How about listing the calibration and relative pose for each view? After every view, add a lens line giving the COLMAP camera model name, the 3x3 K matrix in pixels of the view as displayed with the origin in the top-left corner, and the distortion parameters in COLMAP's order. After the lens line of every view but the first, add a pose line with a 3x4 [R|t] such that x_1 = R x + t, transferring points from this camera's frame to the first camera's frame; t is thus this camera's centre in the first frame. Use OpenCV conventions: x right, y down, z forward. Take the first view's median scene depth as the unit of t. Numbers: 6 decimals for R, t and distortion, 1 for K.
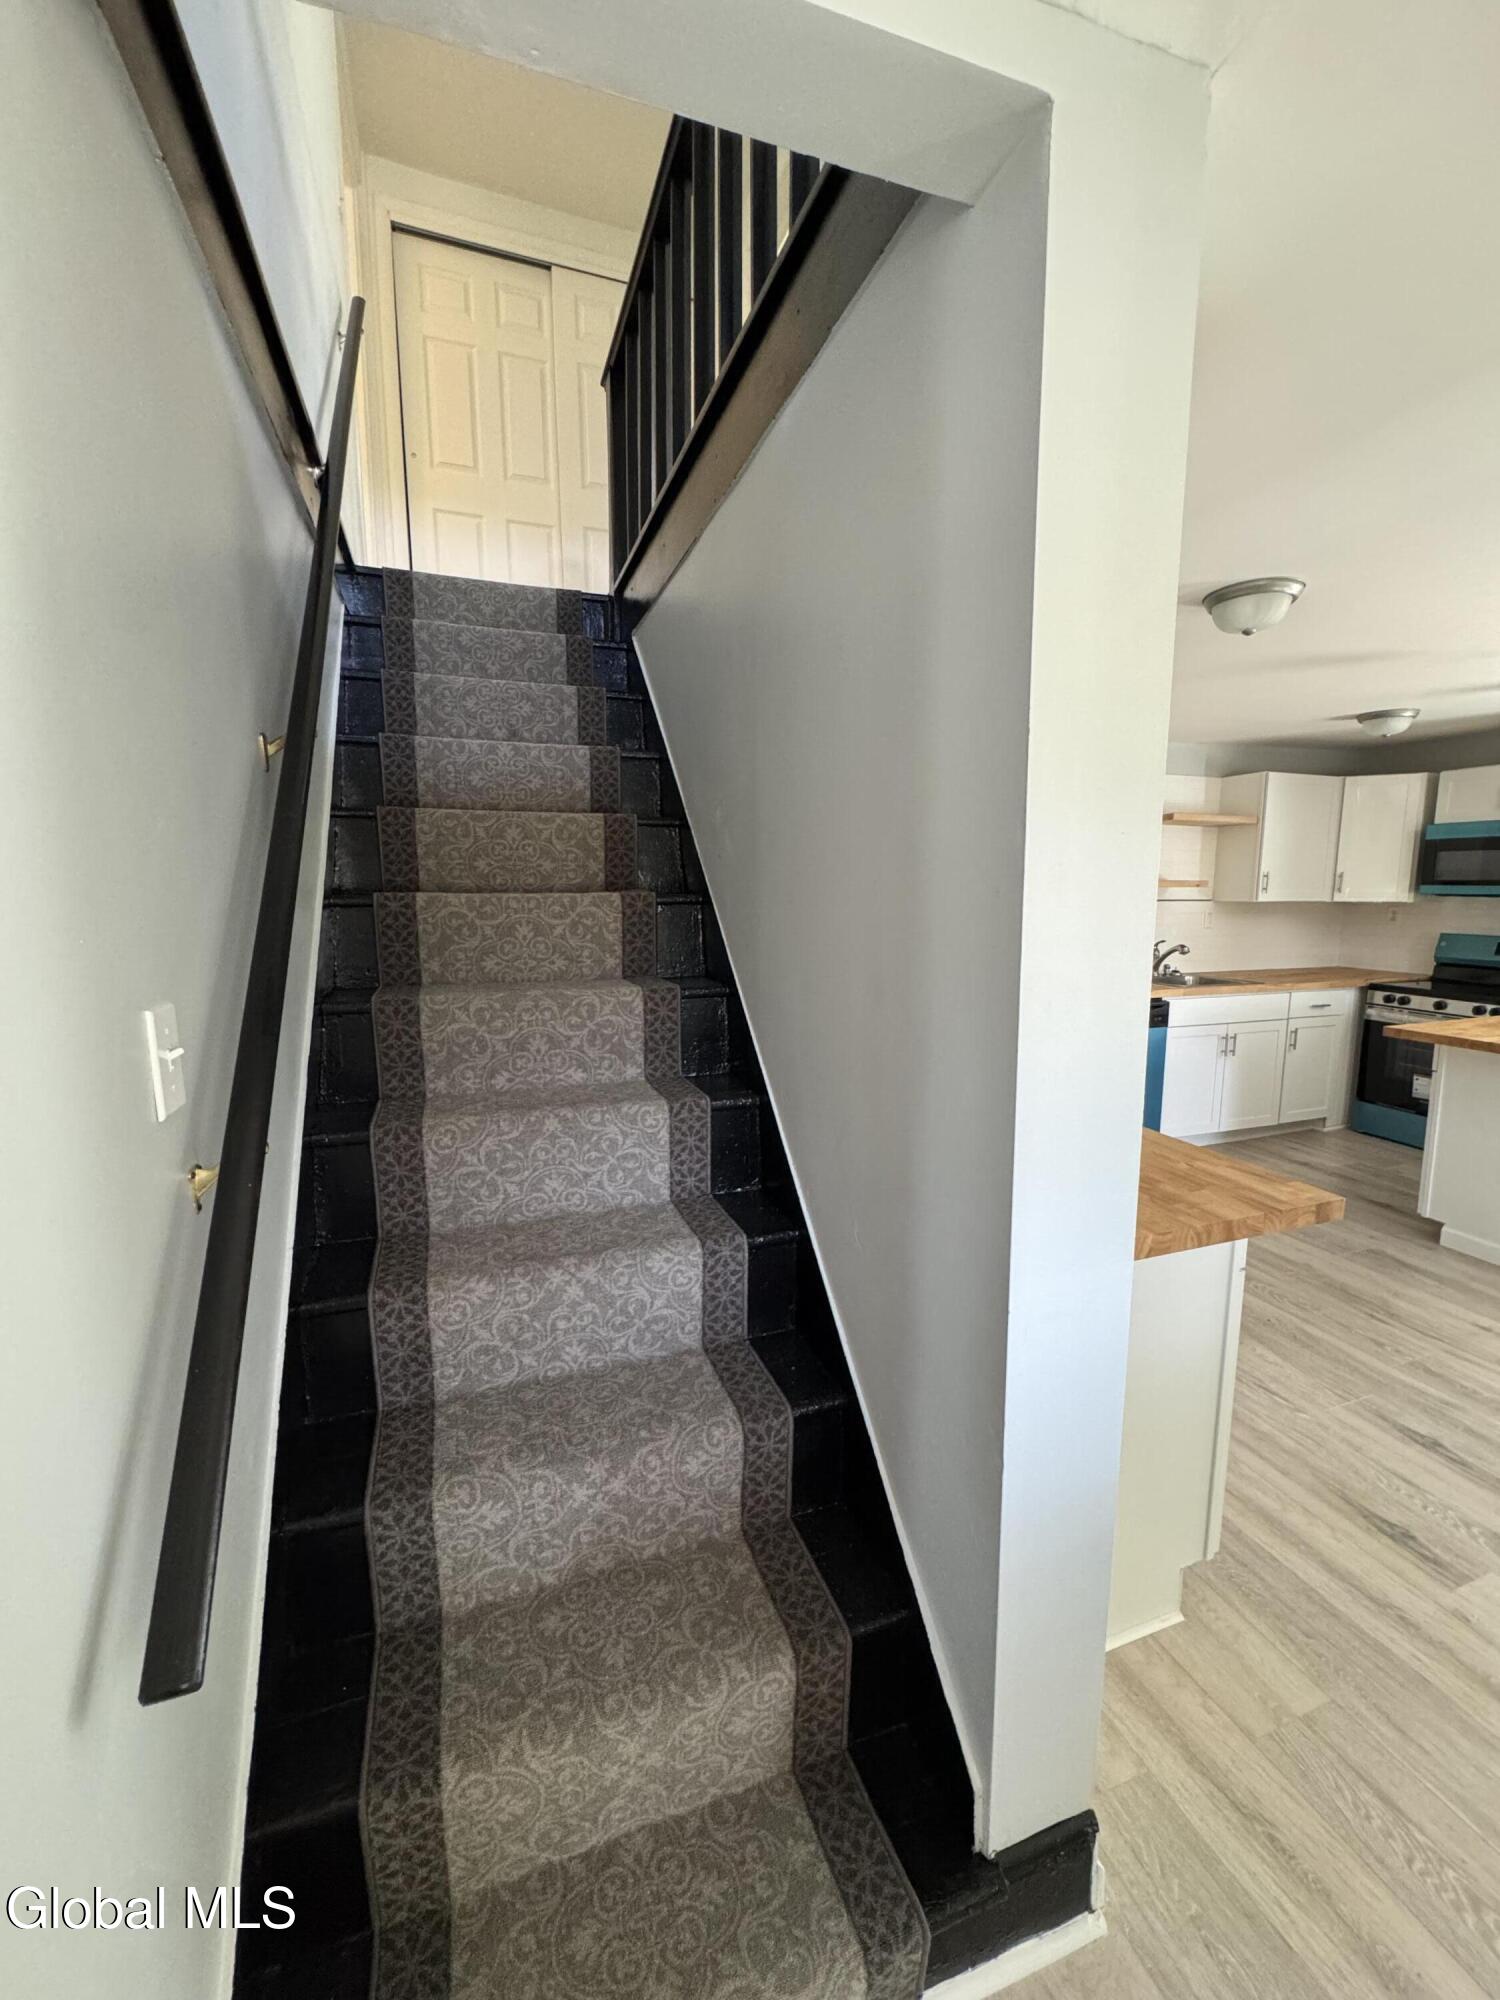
lens RADIAL K [[805.0, 0, 750.0], [0, 805.0, 1000.0], [0, 0, 1]] dist [-0.000006, -0.000027]
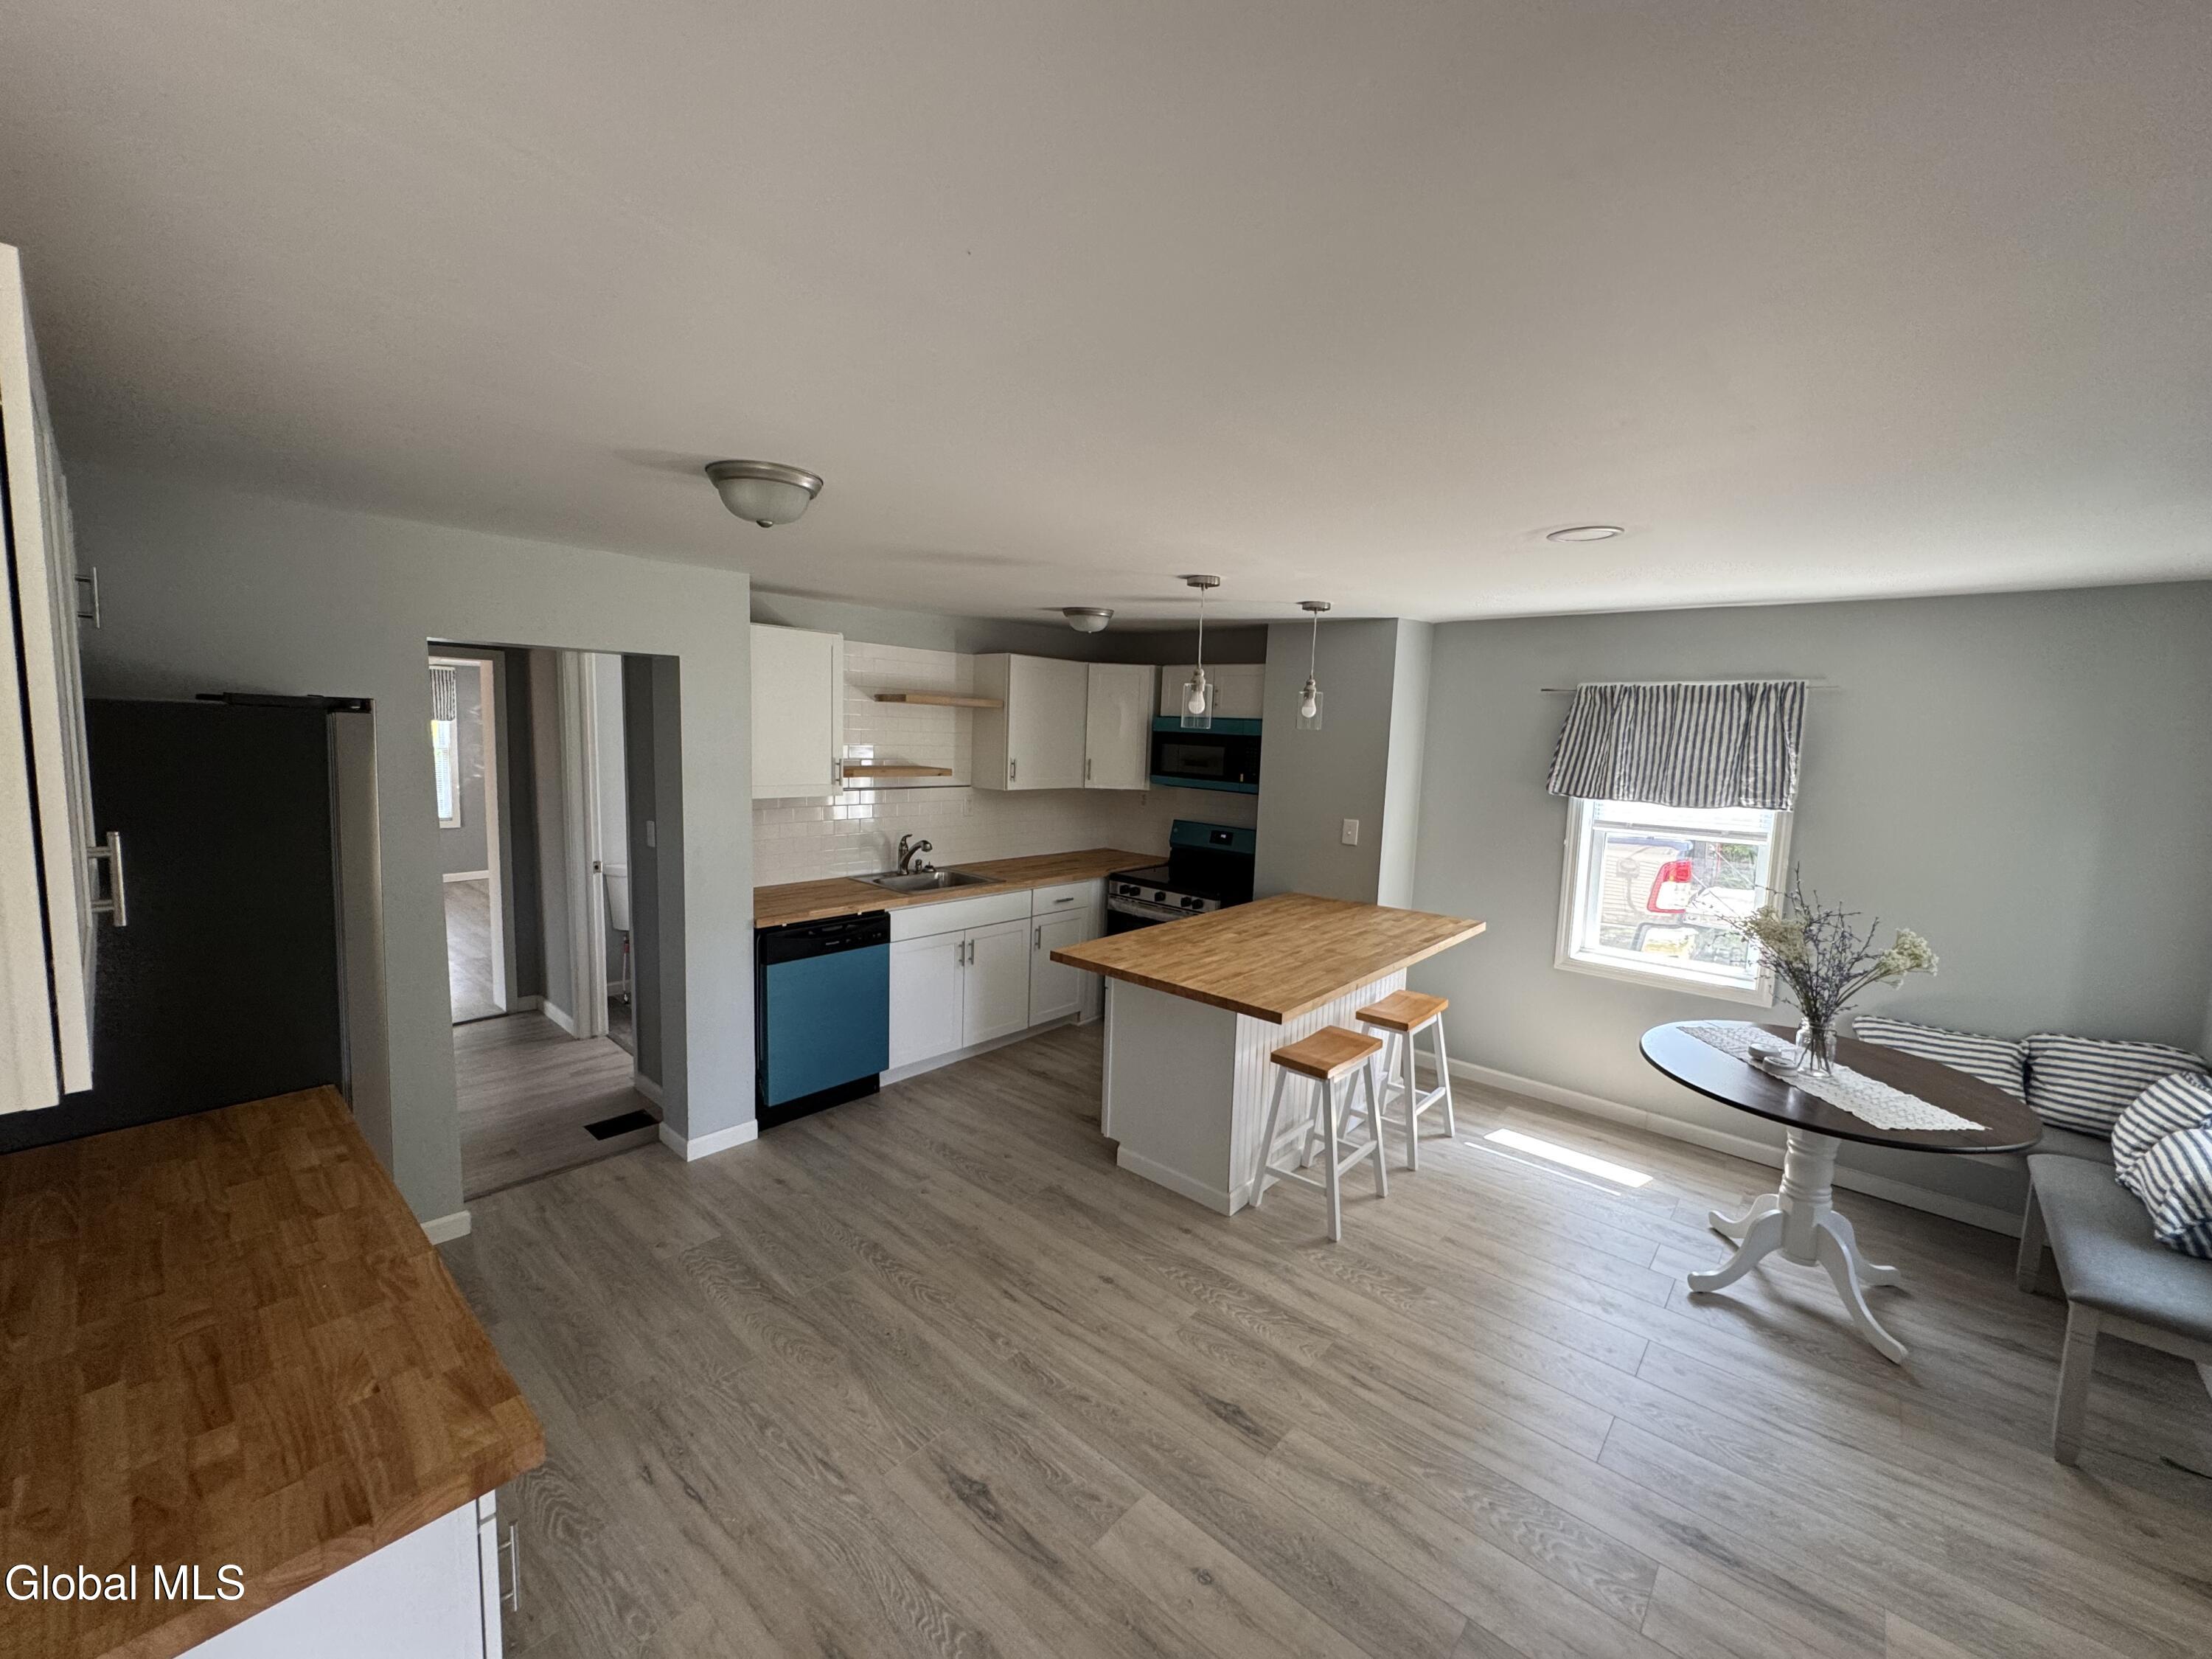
lens RADIAL K [[890.3, 0, 1106.0], [0, 890.3, 829.5], [0, 0, 1]] dist [-0.000006, -0.000027]
pose [[0.878123, -0.023266, 0.477868, 0.247703], [0.029137, 0.999564, -0.004875, -0.071595], [-0.477546, 0.018204, 0.878418, 0.037679]]
